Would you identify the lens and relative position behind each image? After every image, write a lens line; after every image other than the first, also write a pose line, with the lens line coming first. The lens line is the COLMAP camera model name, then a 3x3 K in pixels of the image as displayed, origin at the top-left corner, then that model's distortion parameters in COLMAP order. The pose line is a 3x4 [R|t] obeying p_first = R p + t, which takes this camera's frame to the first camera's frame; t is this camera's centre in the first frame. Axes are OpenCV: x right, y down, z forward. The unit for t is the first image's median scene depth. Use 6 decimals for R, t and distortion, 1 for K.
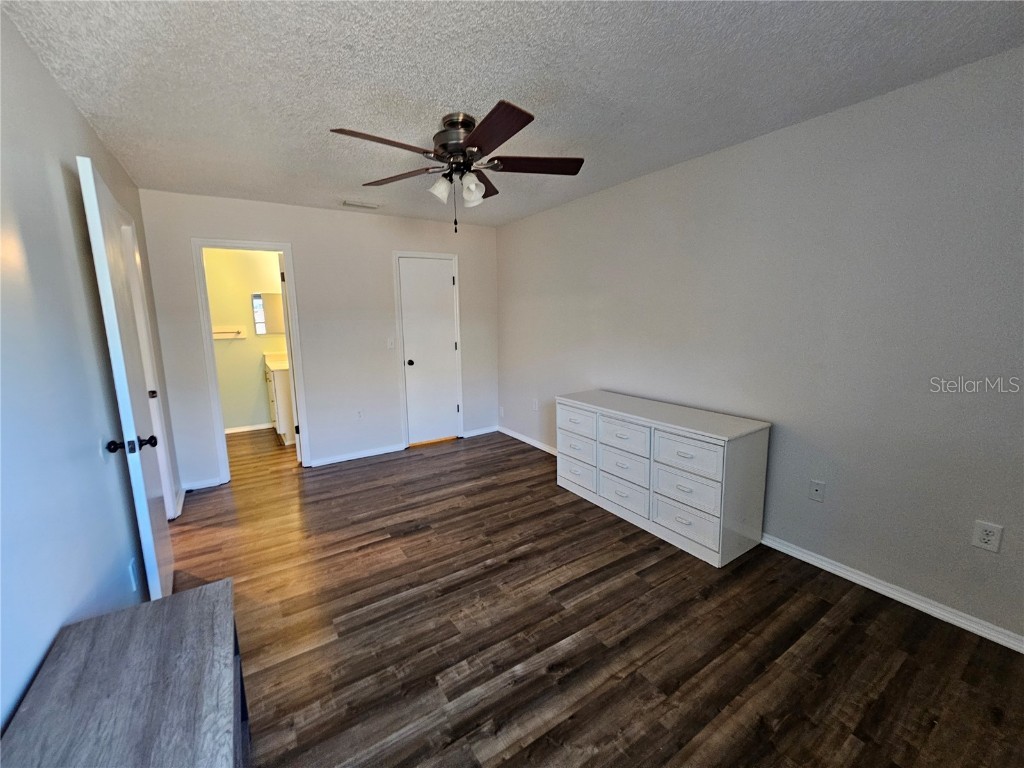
lens RADIAL K [[418.3, 0, 506.7], [0, 418.3, 381.0], [0, 0, 1]] dist [-0.000512, 0.000580]
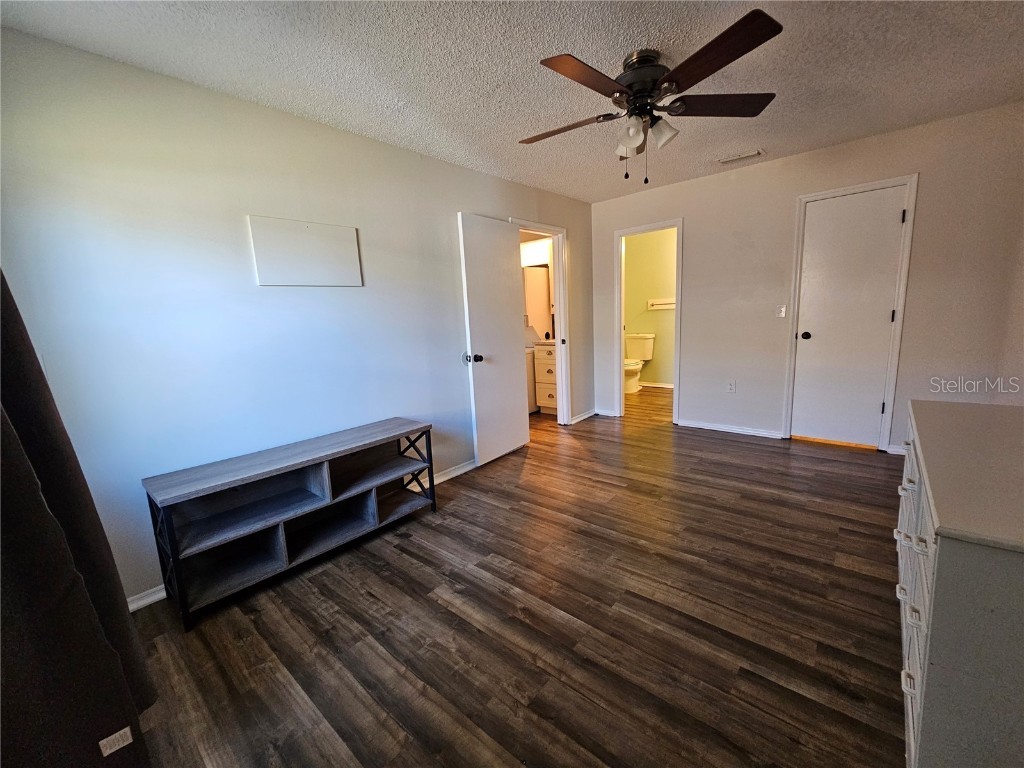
lens RADIAL K [[418.3, 0, 513.6], [0, 418.3, 381.4], [0, 0, 1]] dist [-0.000512, 0.000580]
pose [[0.286003, 0.158832, -0.944973, 0.694256], [-0.104740, 0.985440, 0.133934, -0.011879], [0.952487, 0.060671, 0.298475, 0.432298]]
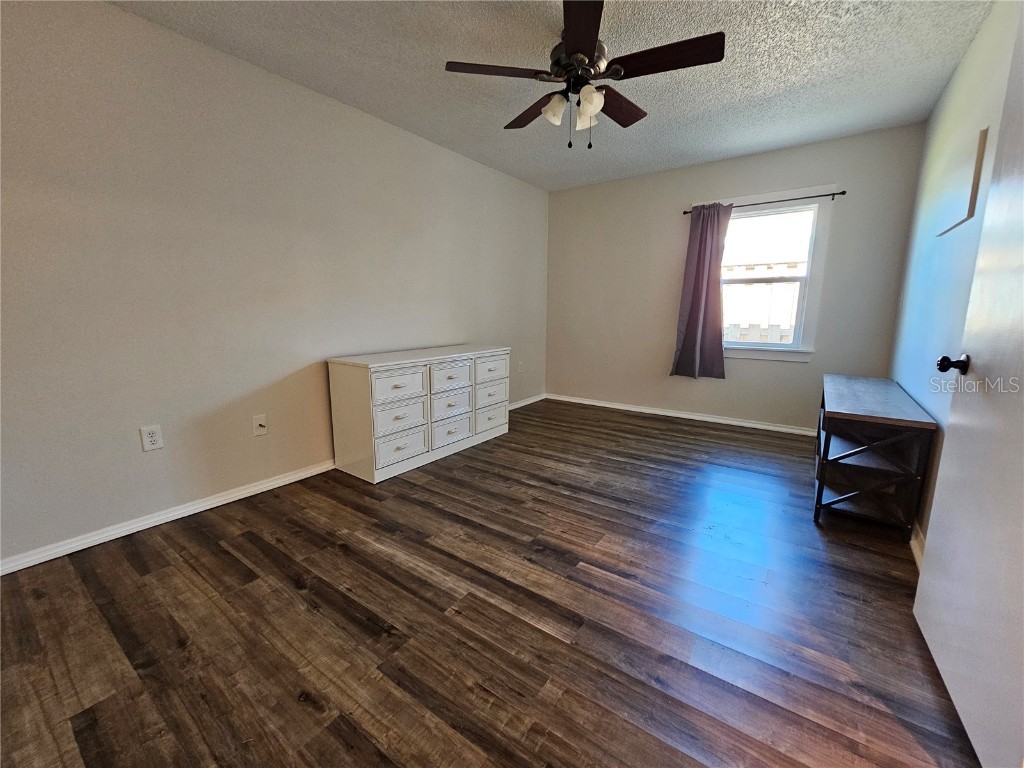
lens RADIAL K [[418.3, 0, 507.9], [0, 418.3, 390.6], [0, 0, 1]] dist [-0.000512, 0.000580]
pose [[-0.357891, -0.160232, 0.919913, -0.903558], [0.154781, 0.961358, 0.227668, -0.068941], [-0.920846, 0.223866, -0.319261, 1.410831]]
